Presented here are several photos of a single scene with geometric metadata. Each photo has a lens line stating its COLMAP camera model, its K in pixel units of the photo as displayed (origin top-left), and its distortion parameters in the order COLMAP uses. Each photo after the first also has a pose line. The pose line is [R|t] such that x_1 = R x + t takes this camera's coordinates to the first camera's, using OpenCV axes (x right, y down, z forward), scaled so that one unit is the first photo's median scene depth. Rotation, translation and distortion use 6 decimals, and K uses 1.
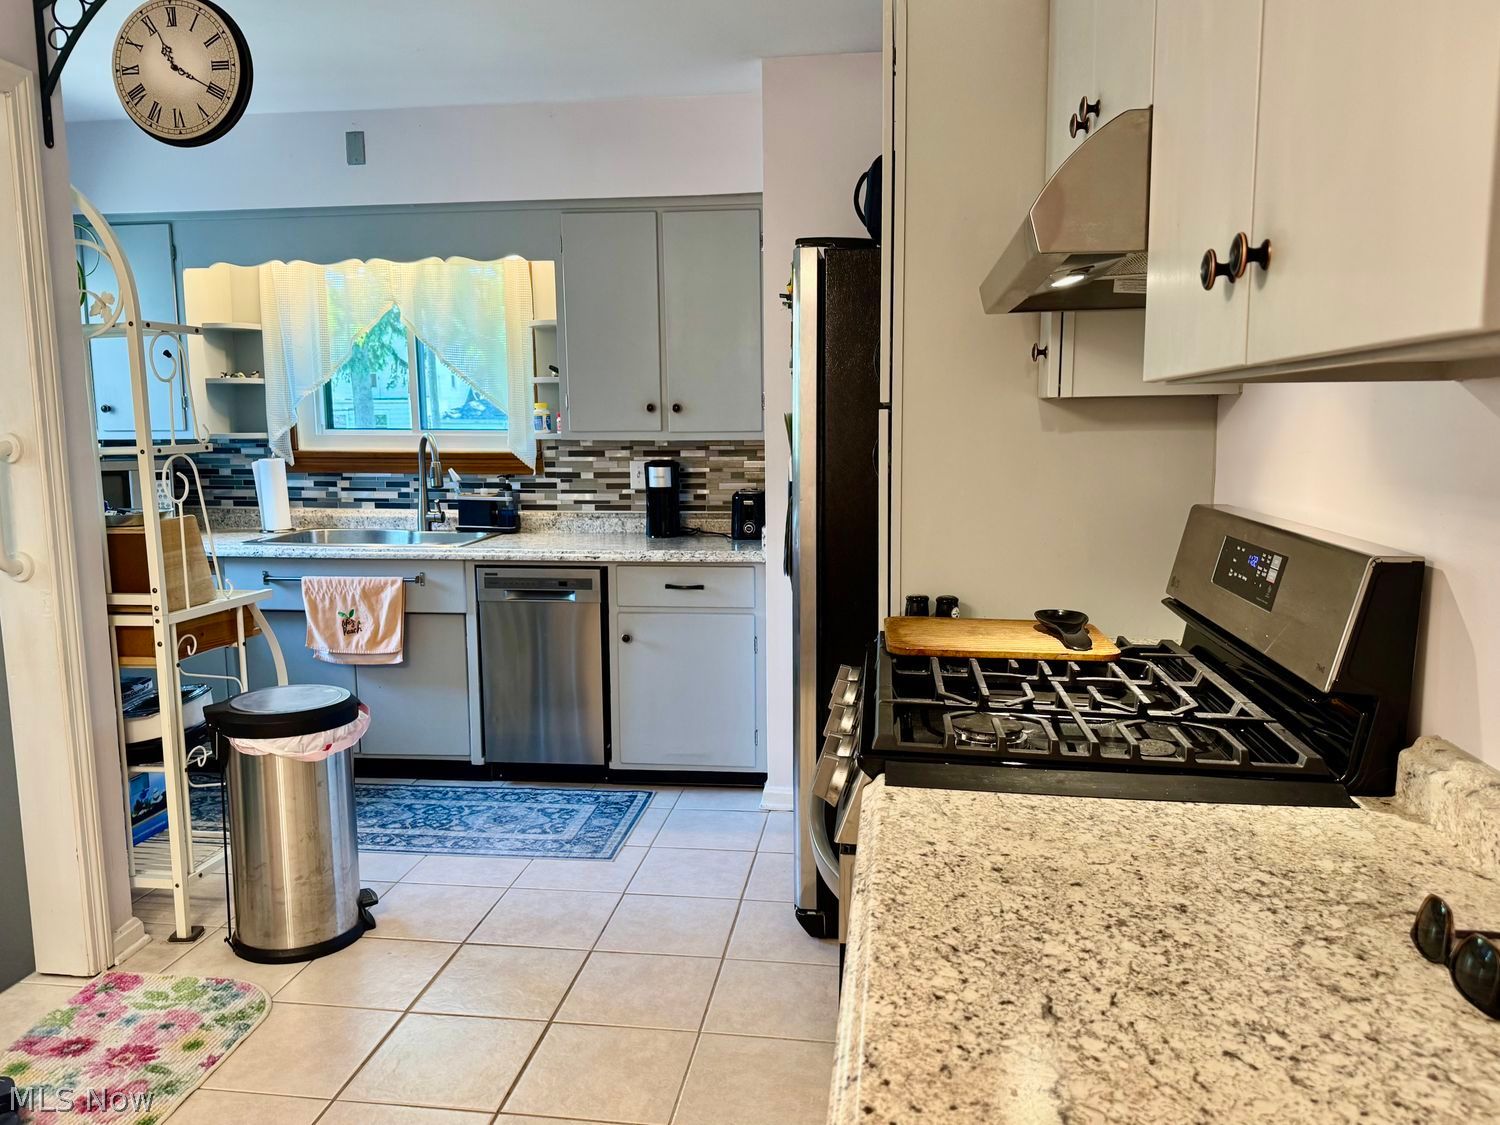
lens RADIAL K [[1082.5, 0, 755.5], [0, 1082.5, 566.0], [0, 0, 1]] dist [0.134923, -0.179171]
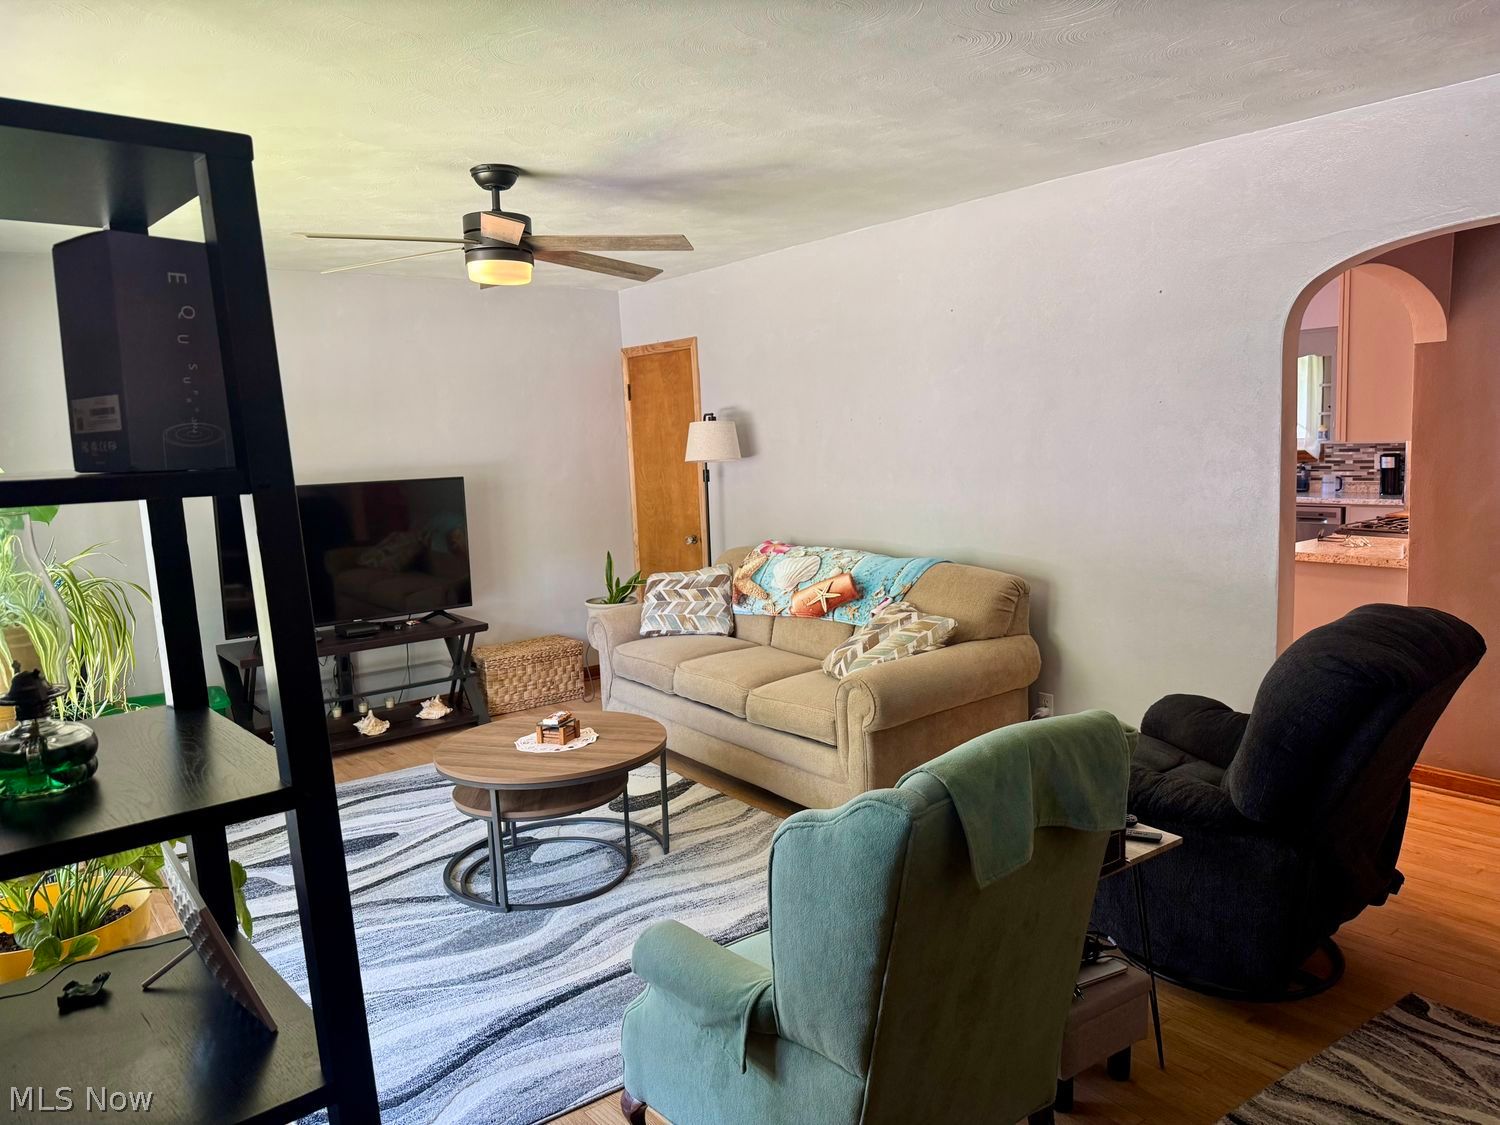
lens RADIAL K [[1055.8, 0, 750.0], [0, 1055.8, 562.5], [0, 0, 1]] dist [-0.003736, -0.001455]
pose [[0.713283, 0.061248, -0.698194, 0.390887], [-0.055185, 0.997990, 0.031169, 0.090609], [0.698700, 0.016297, 0.715229, -1.026026]]
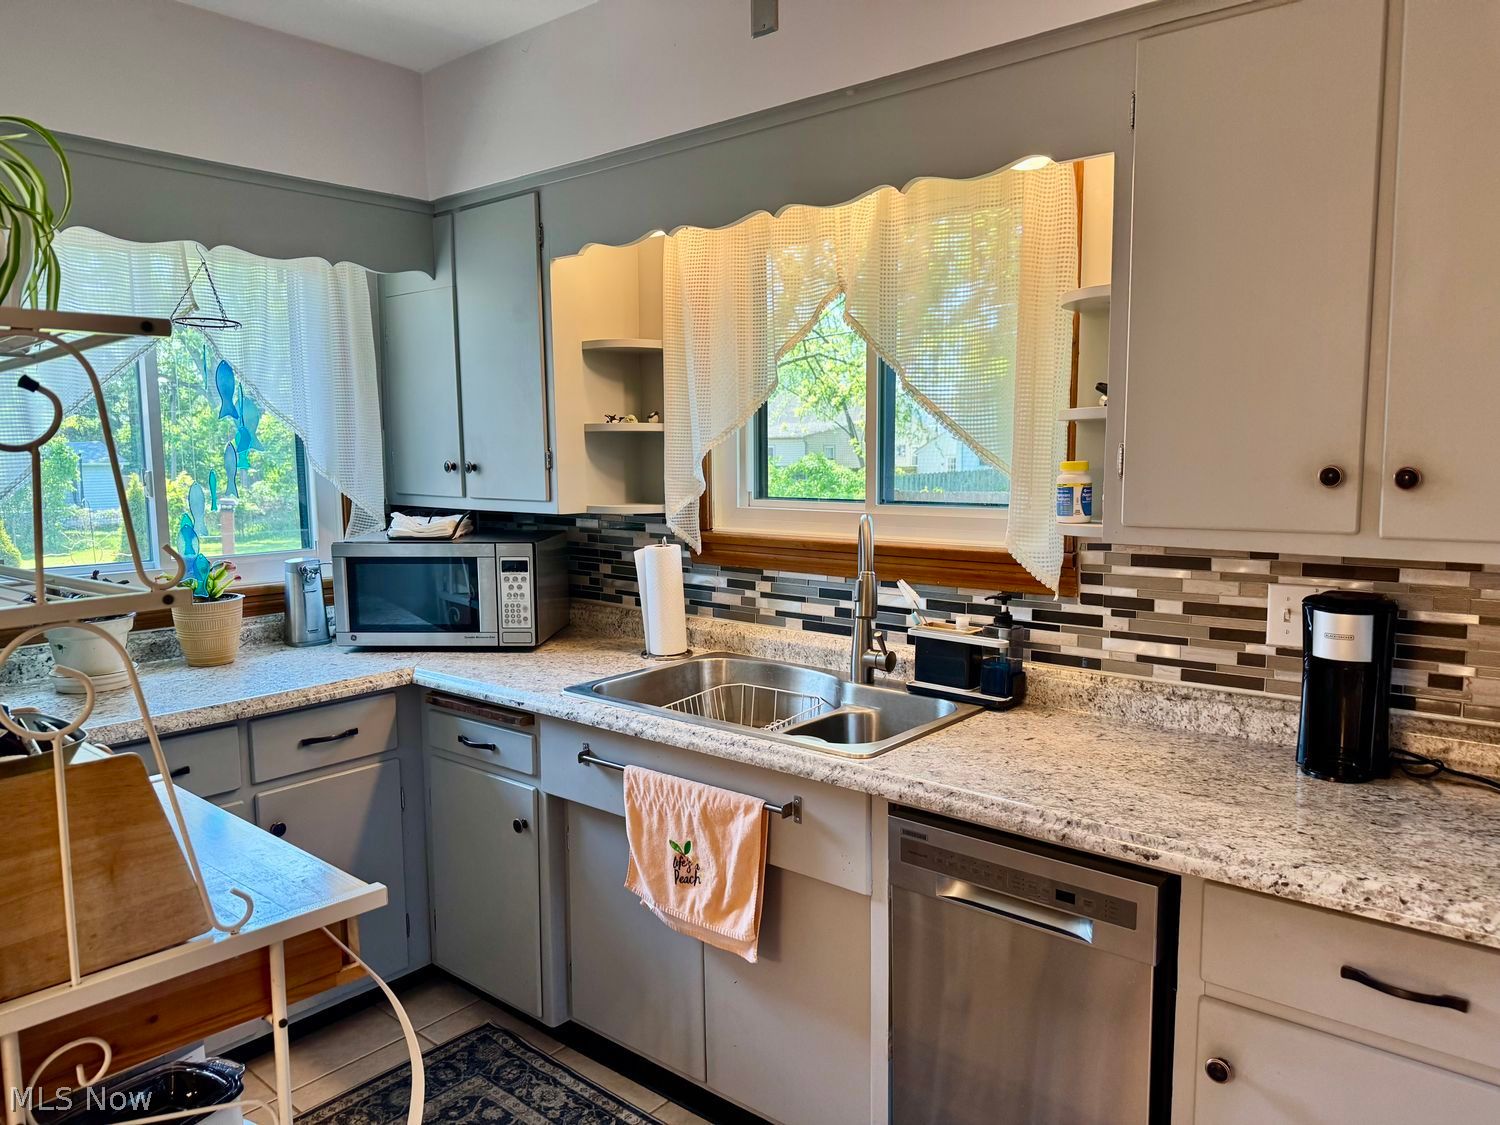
lens RADIAL K [[1082.5, 0, 755.5], [0, 1082.5, 566.0], [0, 0, 1]] dist [0.134923, -0.179171]
pose [[0.844392, 0.058642, -0.532507, -0.050779], [-0.072737, 0.997336, -0.005508, -0.086060], [0.530765, 0.043384, 0.846408, 0.491395]]
